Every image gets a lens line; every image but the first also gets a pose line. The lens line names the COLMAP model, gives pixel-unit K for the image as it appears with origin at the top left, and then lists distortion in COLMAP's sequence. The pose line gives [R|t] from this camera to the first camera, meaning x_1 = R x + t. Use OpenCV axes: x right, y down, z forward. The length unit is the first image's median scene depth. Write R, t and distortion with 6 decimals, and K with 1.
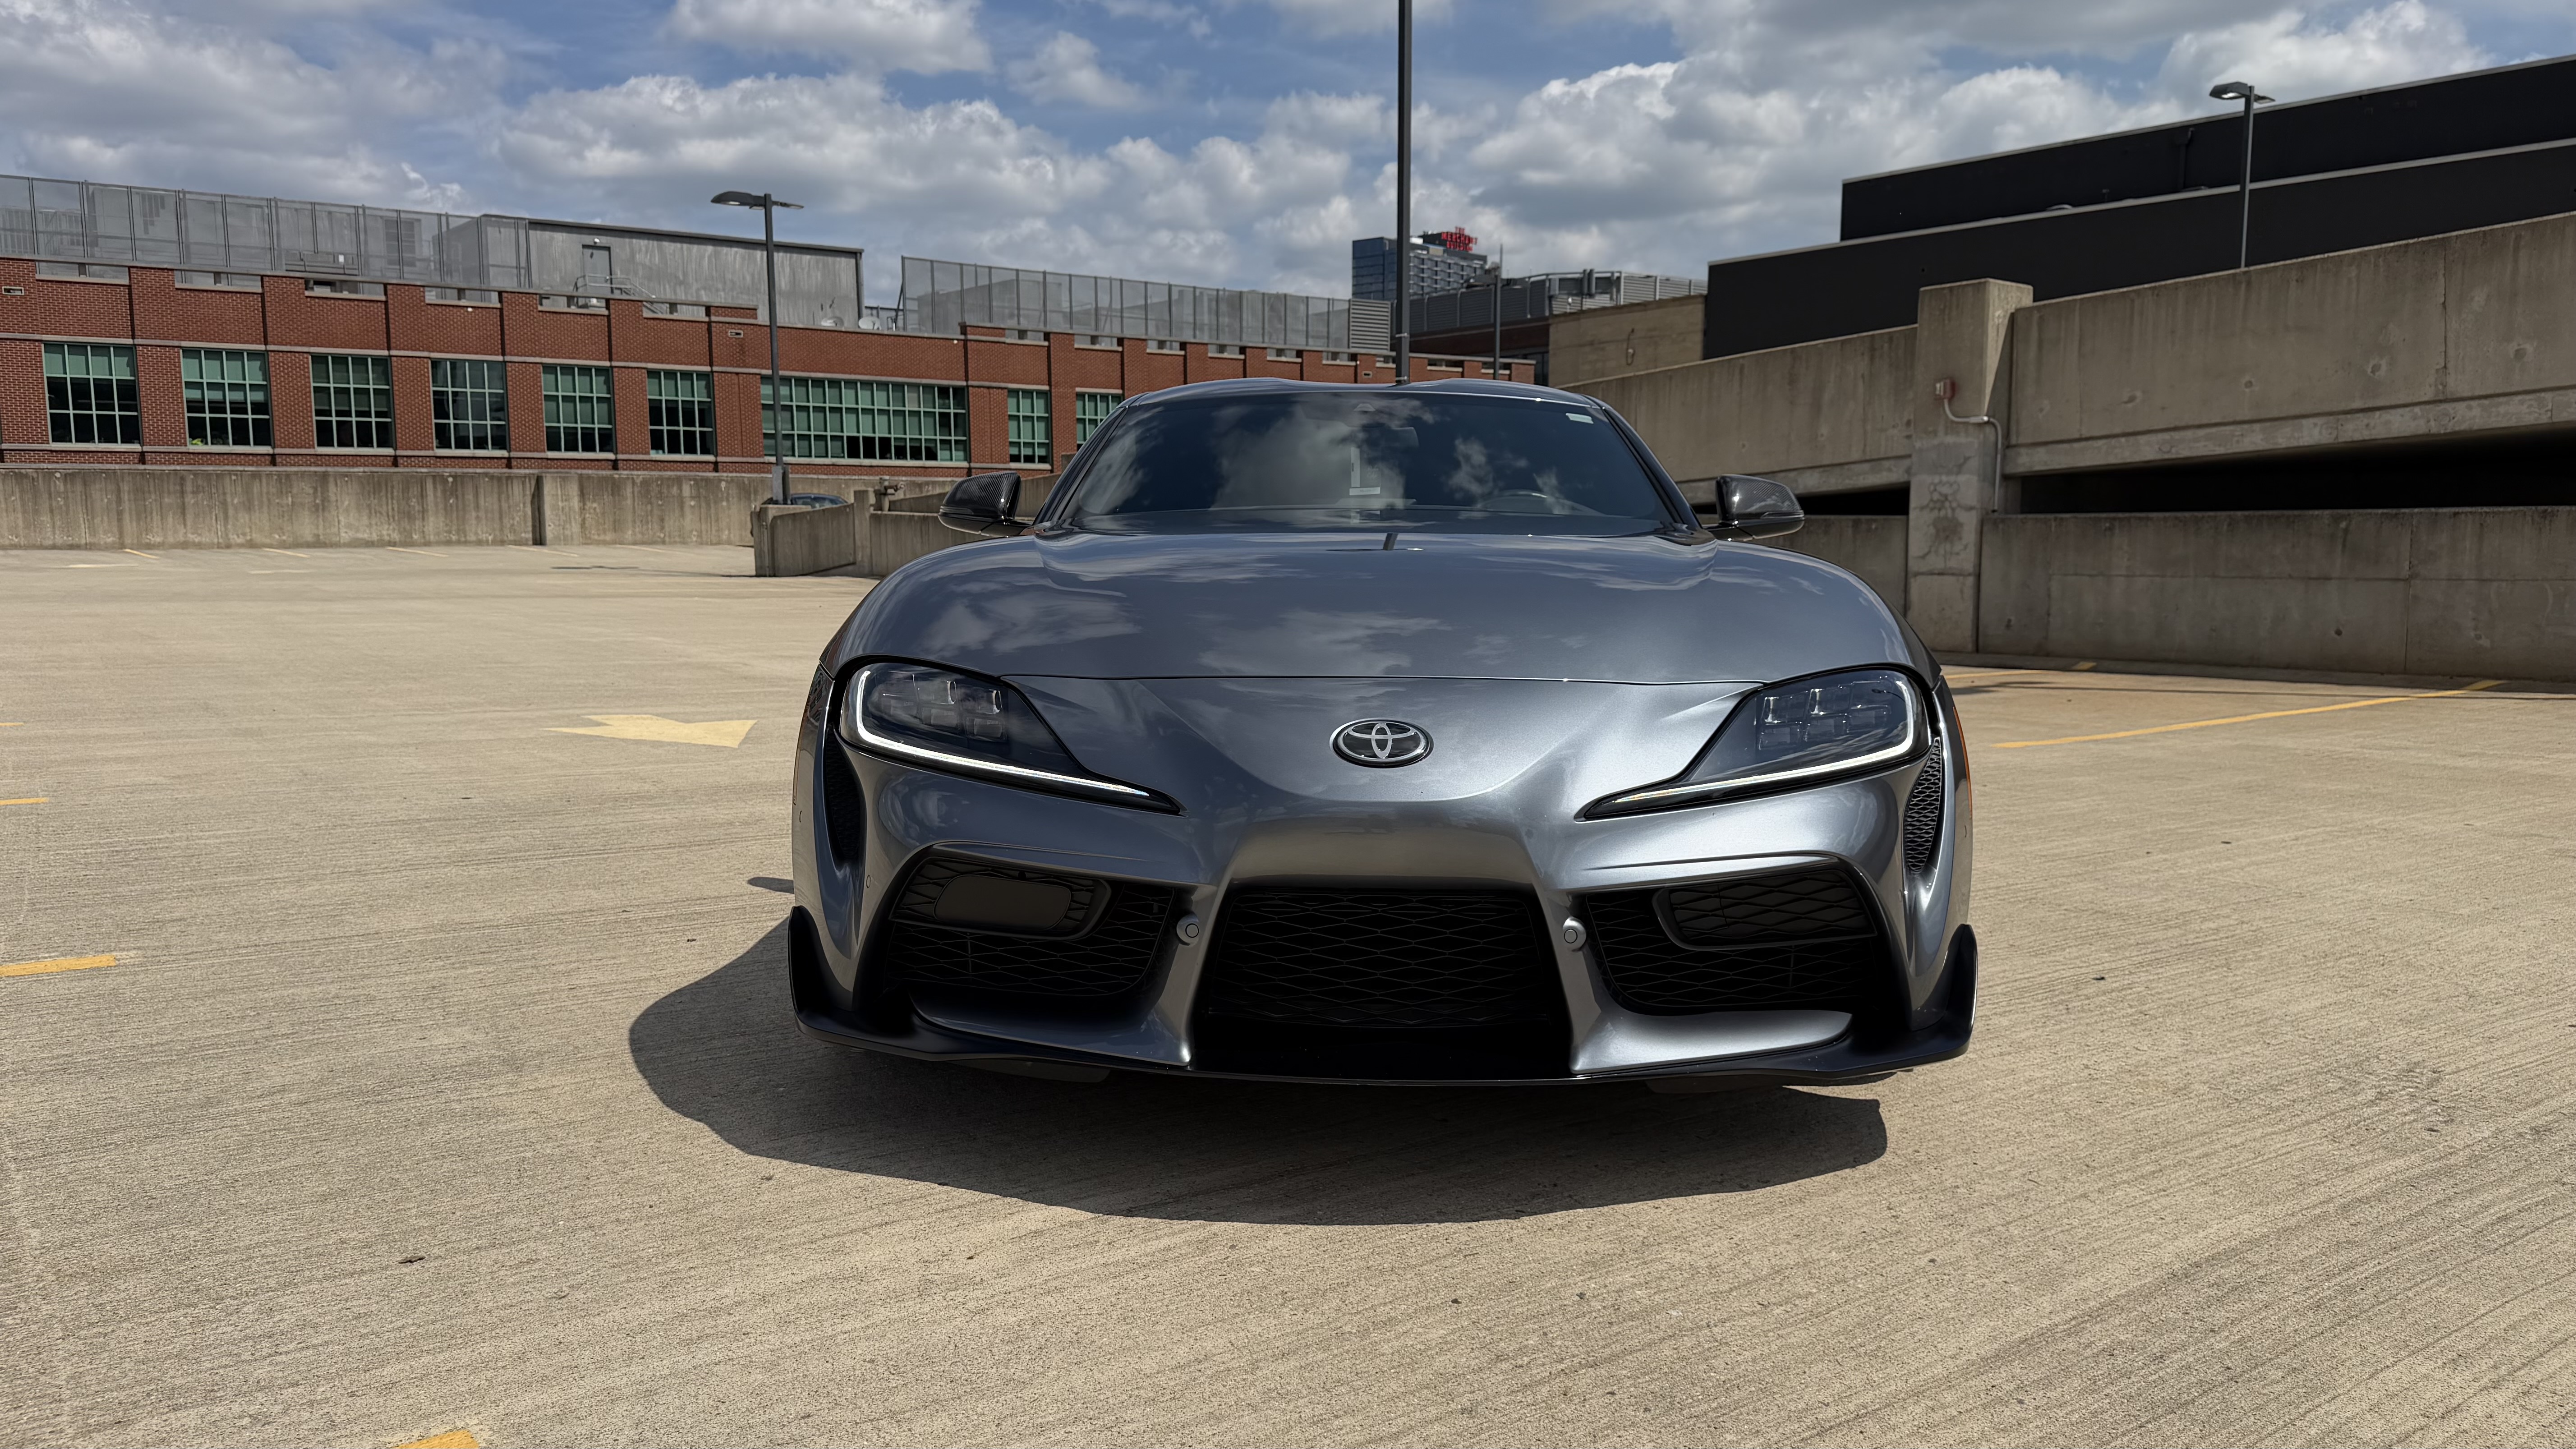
lens RADIAL K [[1829.7, 0, 1288.0], [0, 1829.7, 724.5], [0, 0, 1]] dist [0.033872, -0.042659]
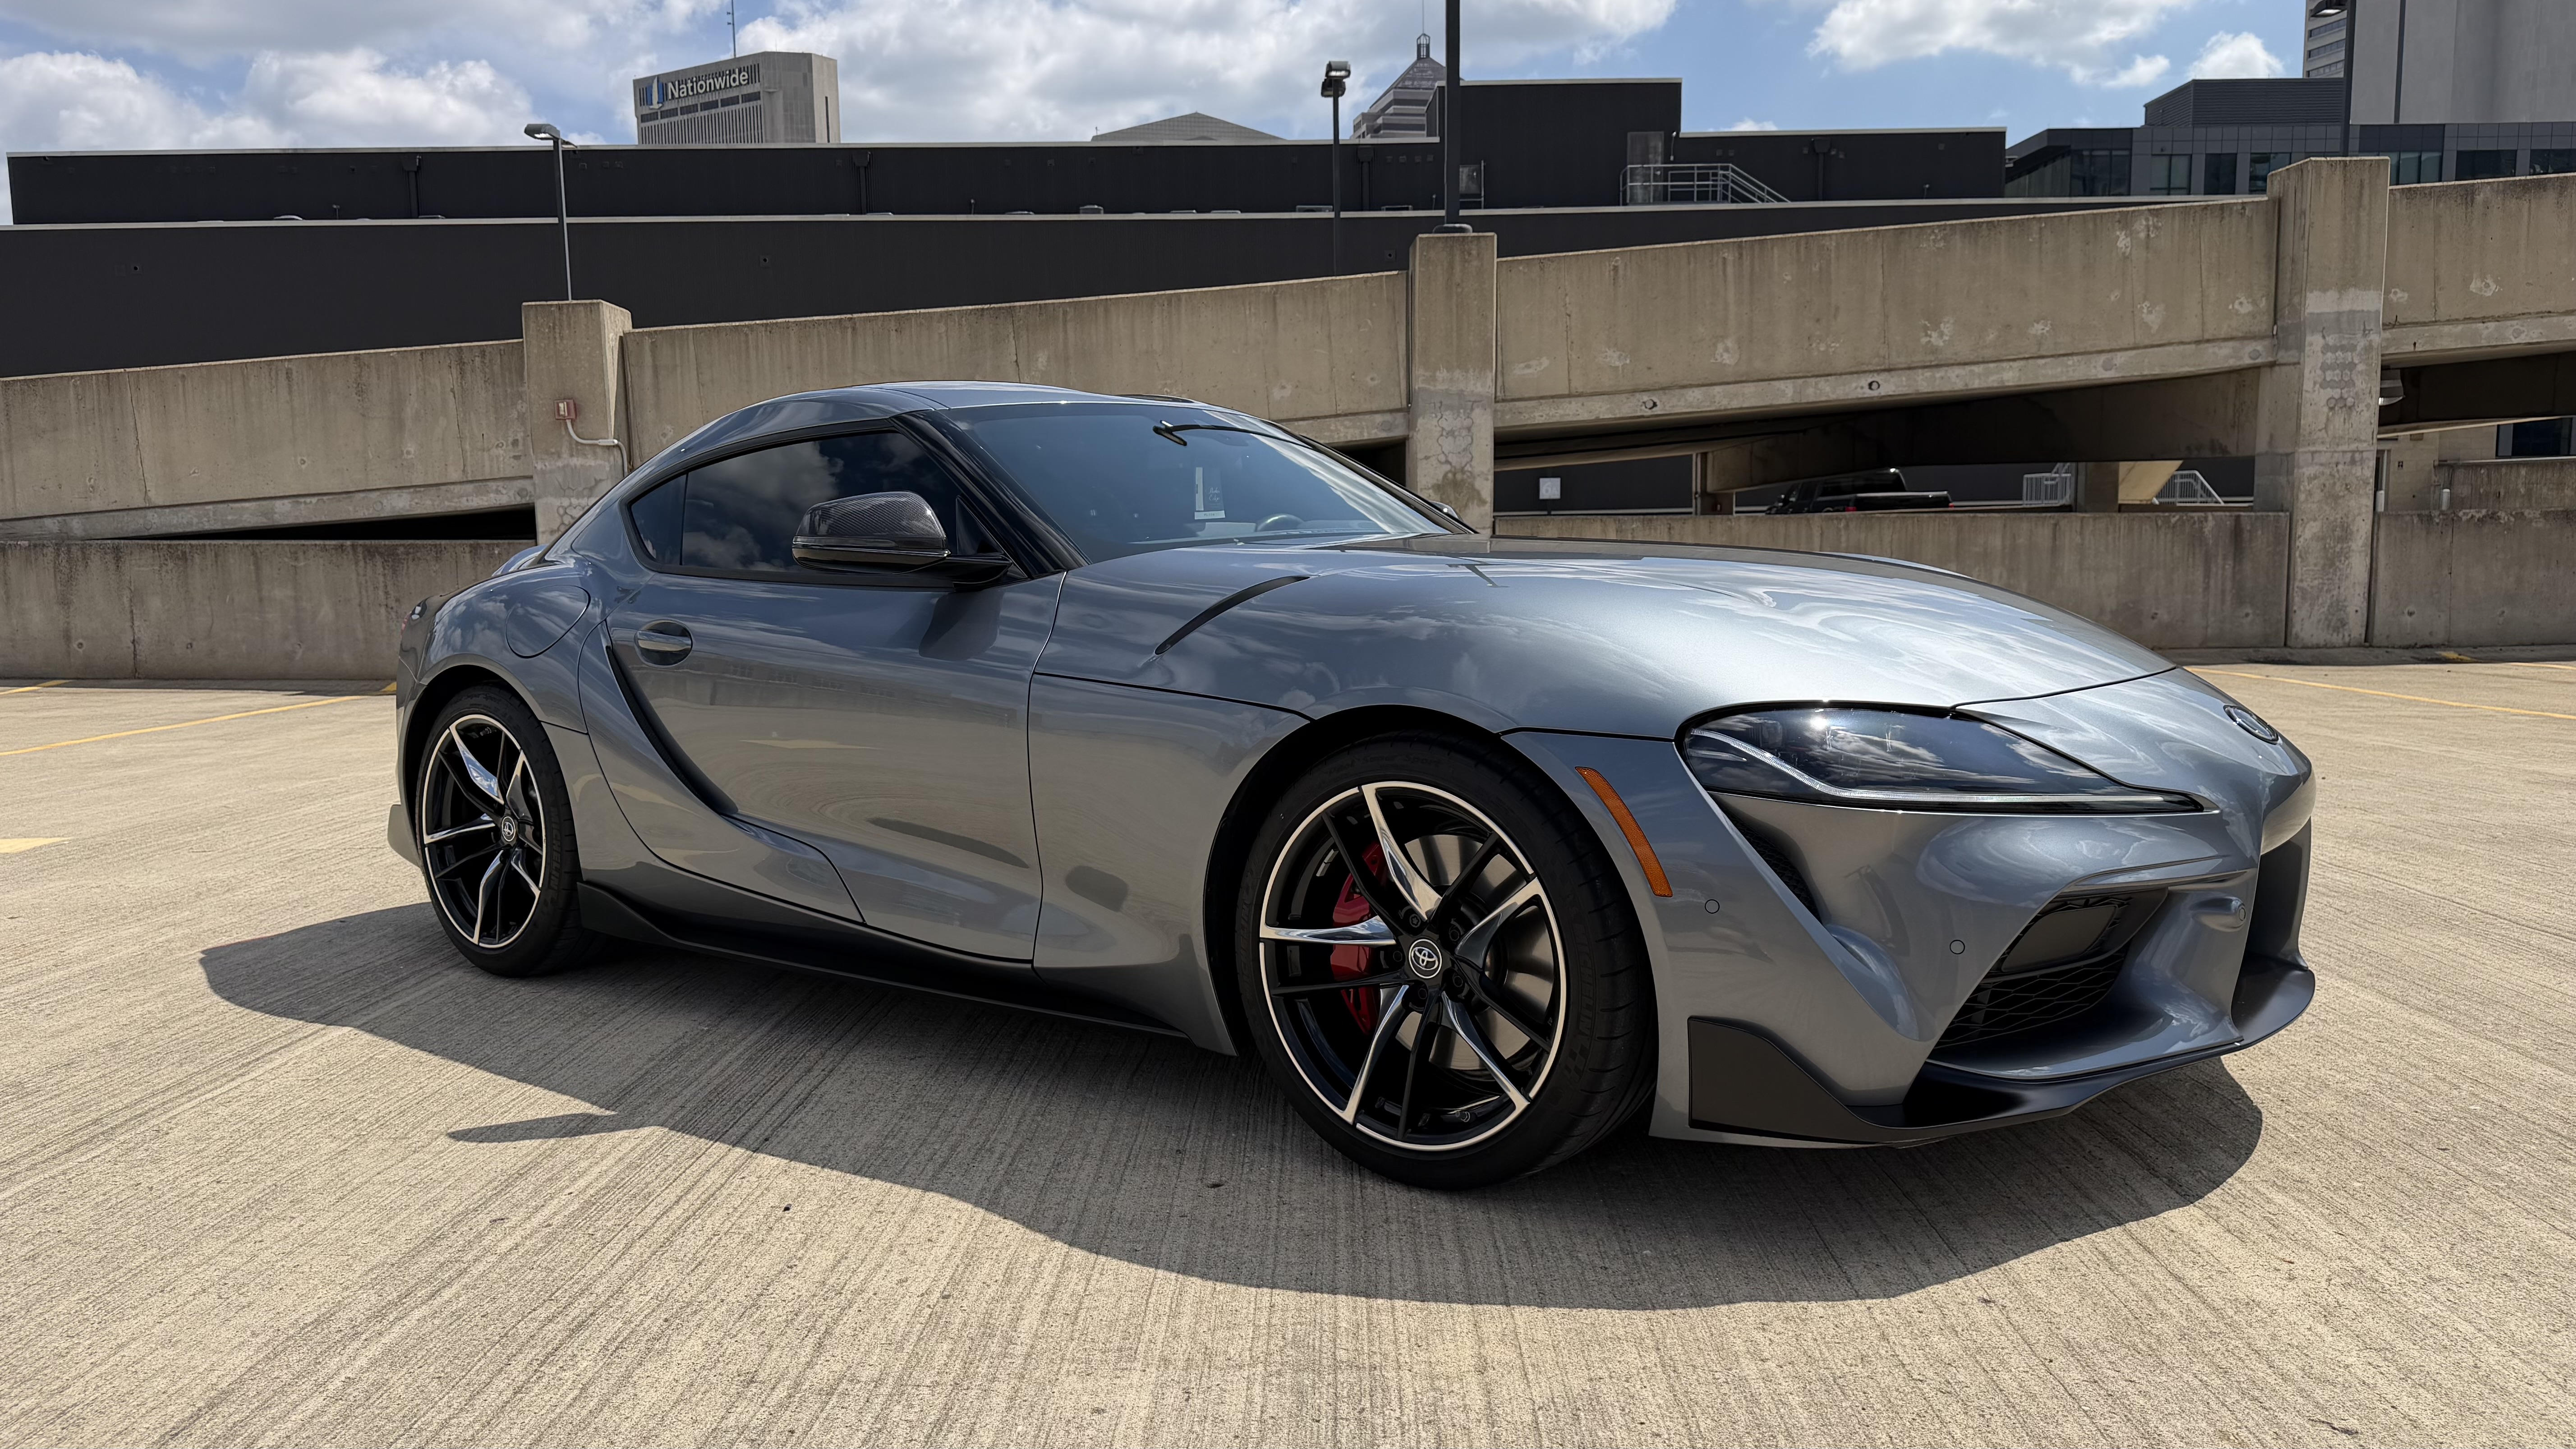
lens RADIAL K [[1793.7, 0, 1288.0], [0, 1793.7, 724.5], [0, 0, 1]] dist [0.095645, -0.141067]
pose [[0.586967, -0.094619, 0.804063, -0.208535], [0.103812, 0.993745, 0.041157, -0.017133], [-0.802928, 0.059314, 0.593118, 0.134451]]
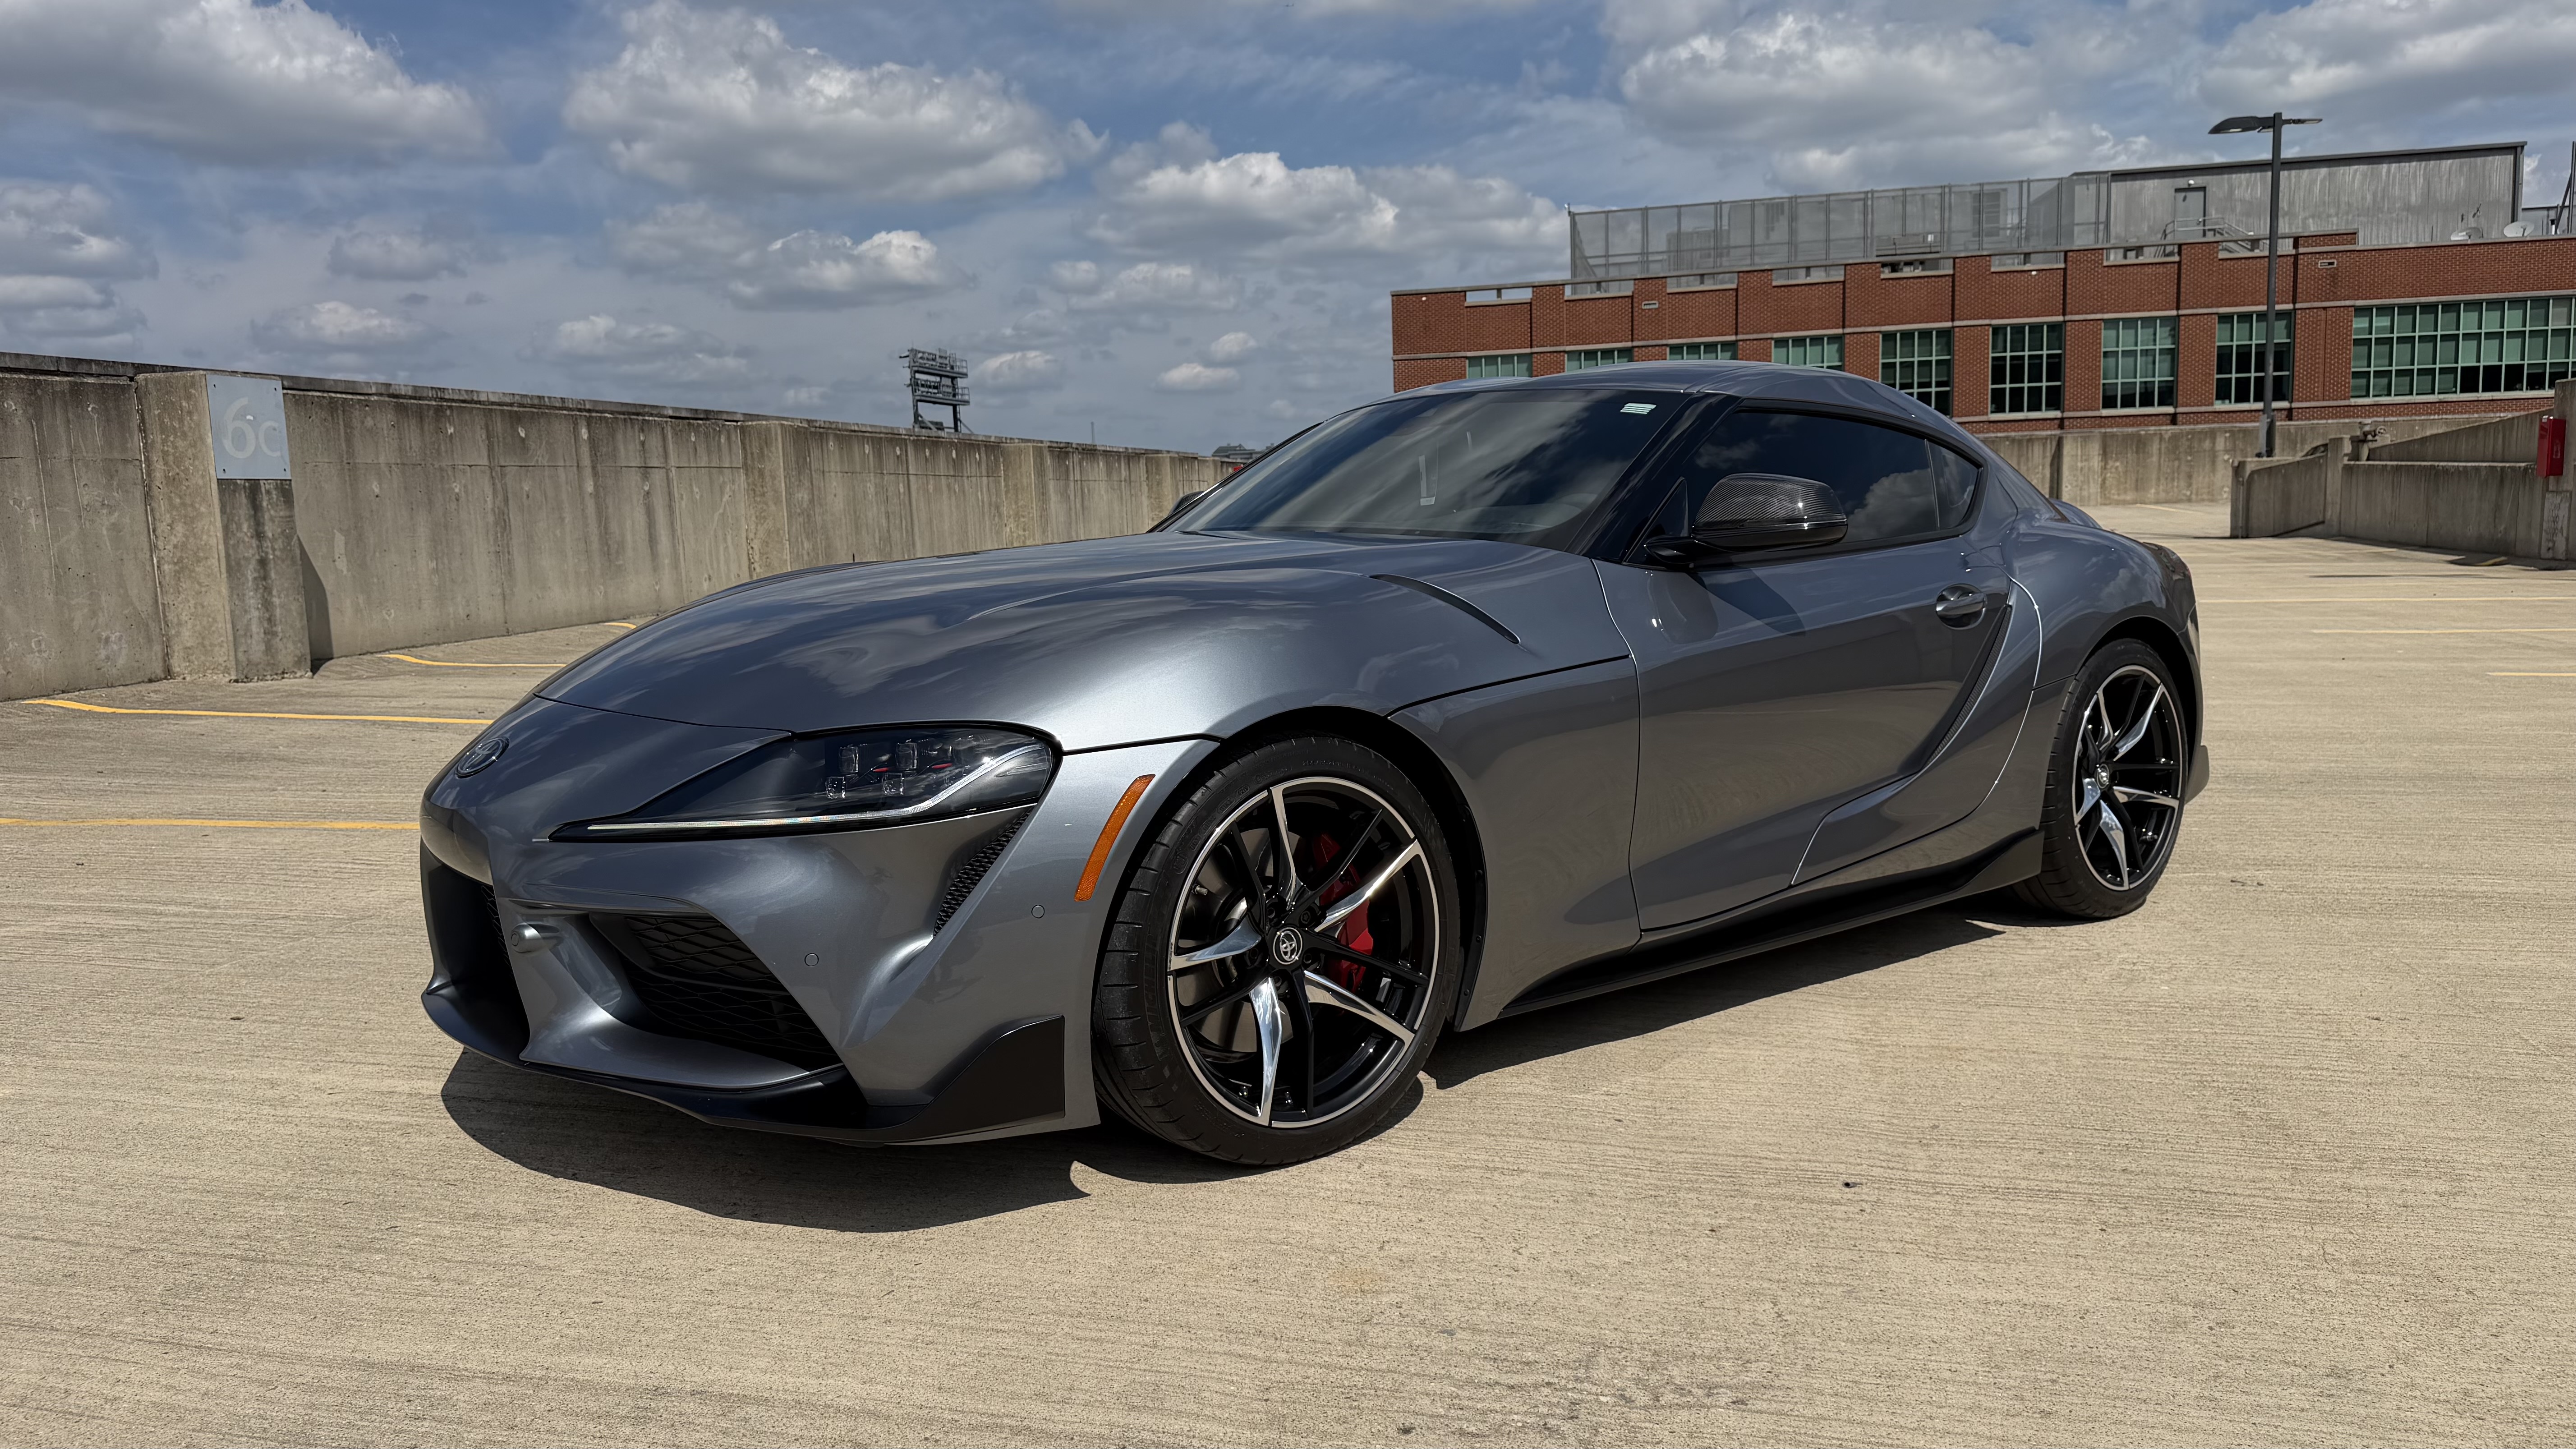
lens RADIAL K [[1807.7, 0, 1298.7], [0, 1807.7, 771.8], [0, 0, 1]] dist [0.035149, -0.046578]
pose [[0.660900, 0.091066, -0.744929, 0.221903], [-0.052945, 0.995795, 0.074761, -0.017410], [0.748604, -0.009969, 0.662942, 0.101286]]
